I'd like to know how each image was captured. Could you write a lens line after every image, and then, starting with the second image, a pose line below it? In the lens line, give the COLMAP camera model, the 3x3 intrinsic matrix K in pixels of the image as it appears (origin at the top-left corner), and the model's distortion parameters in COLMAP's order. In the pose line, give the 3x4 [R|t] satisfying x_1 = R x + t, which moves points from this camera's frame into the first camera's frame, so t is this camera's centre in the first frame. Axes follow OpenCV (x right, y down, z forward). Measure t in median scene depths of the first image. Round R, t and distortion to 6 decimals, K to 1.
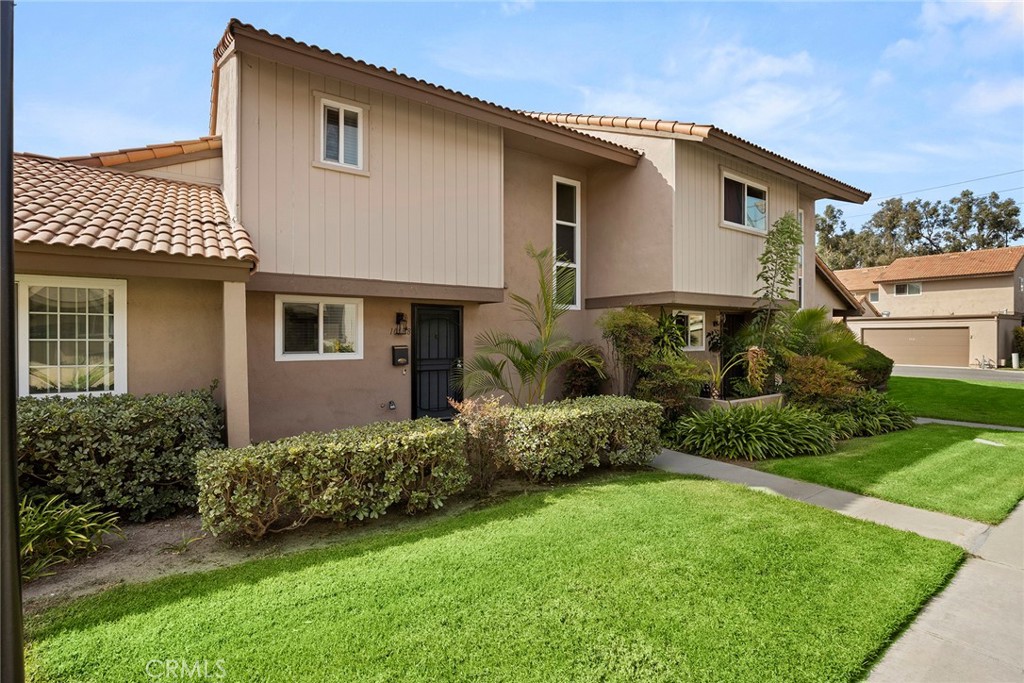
lens RADIAL K [[470.6, 0, 515.3], [0, 470.6, 335.1], [0, 0, 1]] dist [-0.018976, 0.000135]
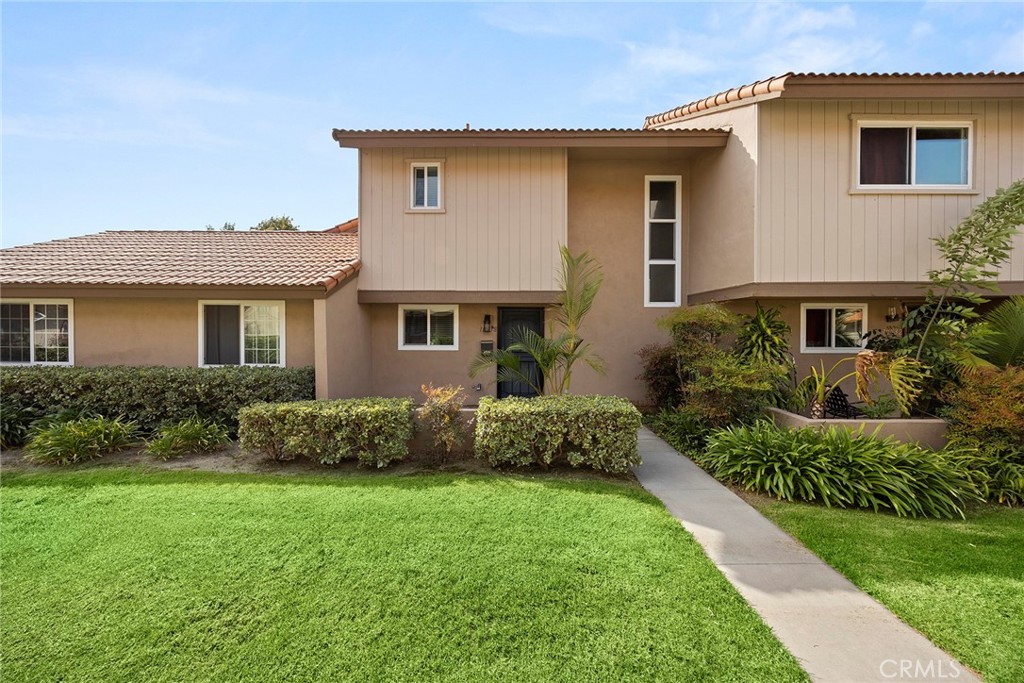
lens RADIAL K [[388.6, 0, 511.9], [0, 388.6, 330.8], [0, 0, 1]] dist [-0.008310, 0.000013]
pose [[0.817625, 0.003420, -0.575740, 0.477163], [-0.002270, 0.999994, 0.002715, -0.008316], [0.575746, -0.000913, 0.817628, 0.212845]]
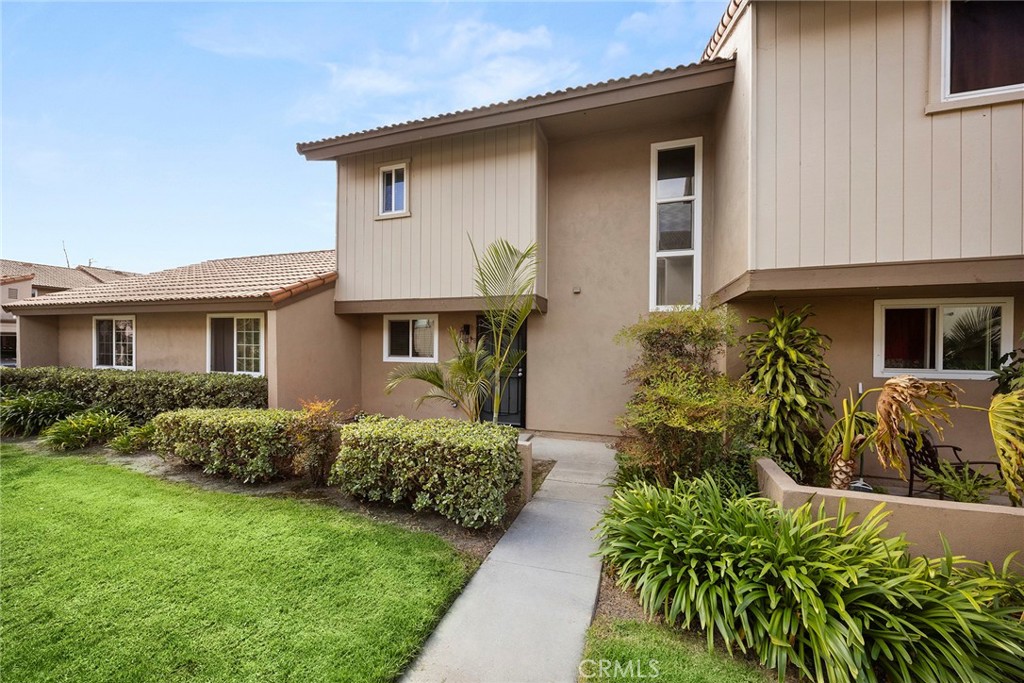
lens RADIAL K [[392.4, 0, 512.0], [0, 392.4, 341.5], [0, 0, 1]] dist [-0.003093, -0.000230]
pose [[0.595157, 0.001418, -0.803608, 0.689047], [-0.005177, 0.999984, -0.002070, -0.004474], [0.803593, 0.005393, 0.595155, 0.603275]]
